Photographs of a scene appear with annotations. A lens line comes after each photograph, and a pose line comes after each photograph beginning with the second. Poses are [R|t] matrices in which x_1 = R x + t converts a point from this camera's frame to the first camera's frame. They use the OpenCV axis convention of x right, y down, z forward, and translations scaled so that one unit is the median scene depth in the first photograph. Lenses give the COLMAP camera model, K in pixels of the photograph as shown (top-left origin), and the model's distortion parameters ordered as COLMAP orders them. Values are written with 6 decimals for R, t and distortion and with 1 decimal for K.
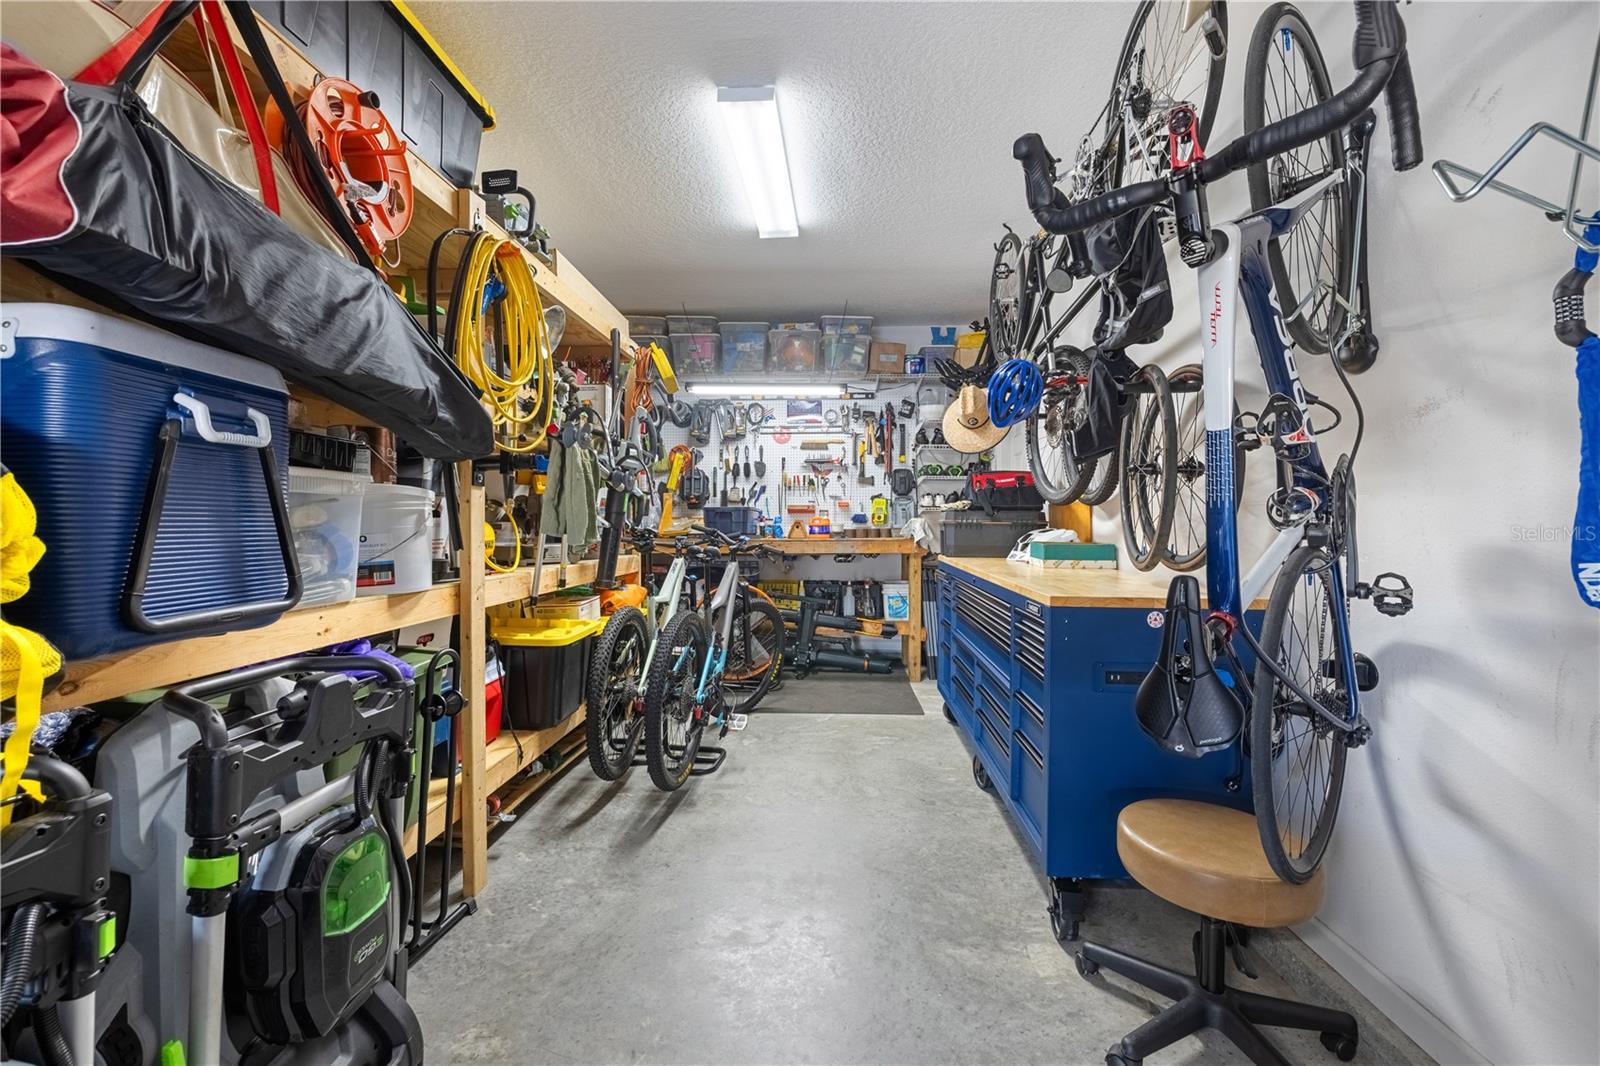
lens RADIAL K [[675.4, 0, 800.0], [0, 675.4, 524.5], [0, 0, 1]] dist [-0.000002, 0.000041]
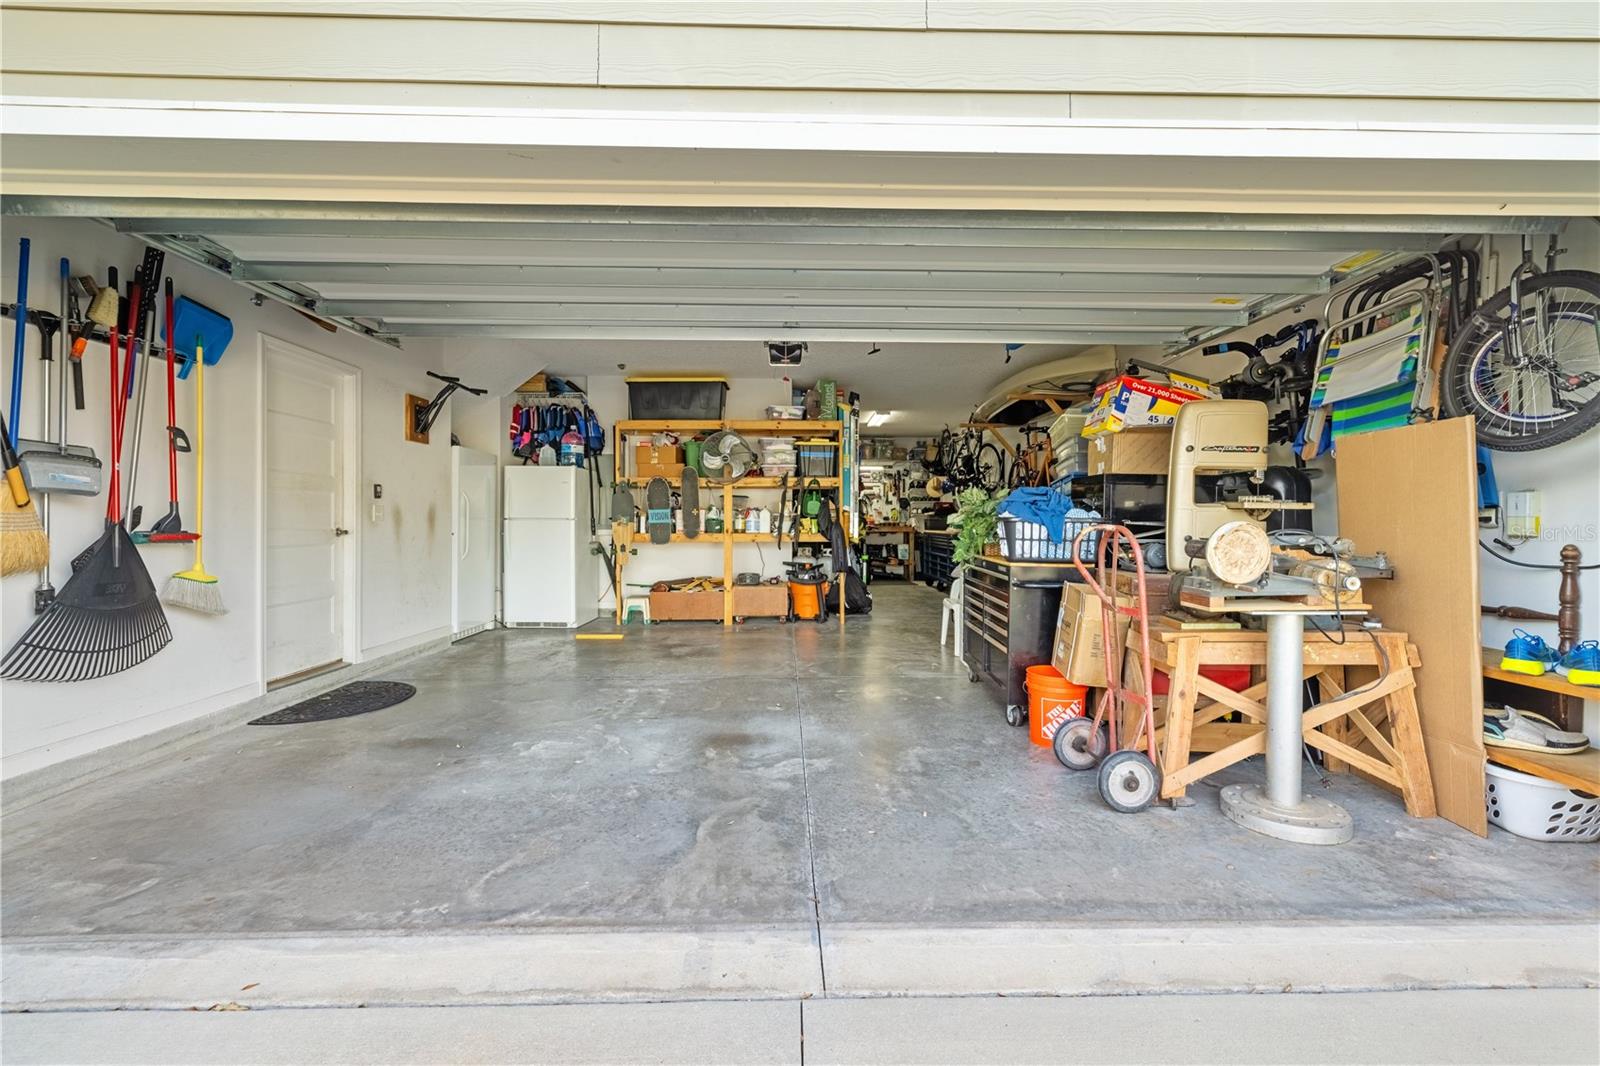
lens RADIAL K [[675.4, 0, 800.0], [0, 675.4, 524.5], [0, 0, 1]] dist [-0.000002, 0.000041]
pose [[0.997249, 0.002406, 0.074084, -0.394594], [-0.002121, 0.999990, -0.003932, 0.022631], [-0.074093, 0.003764, 0.997244, -1.365274]]
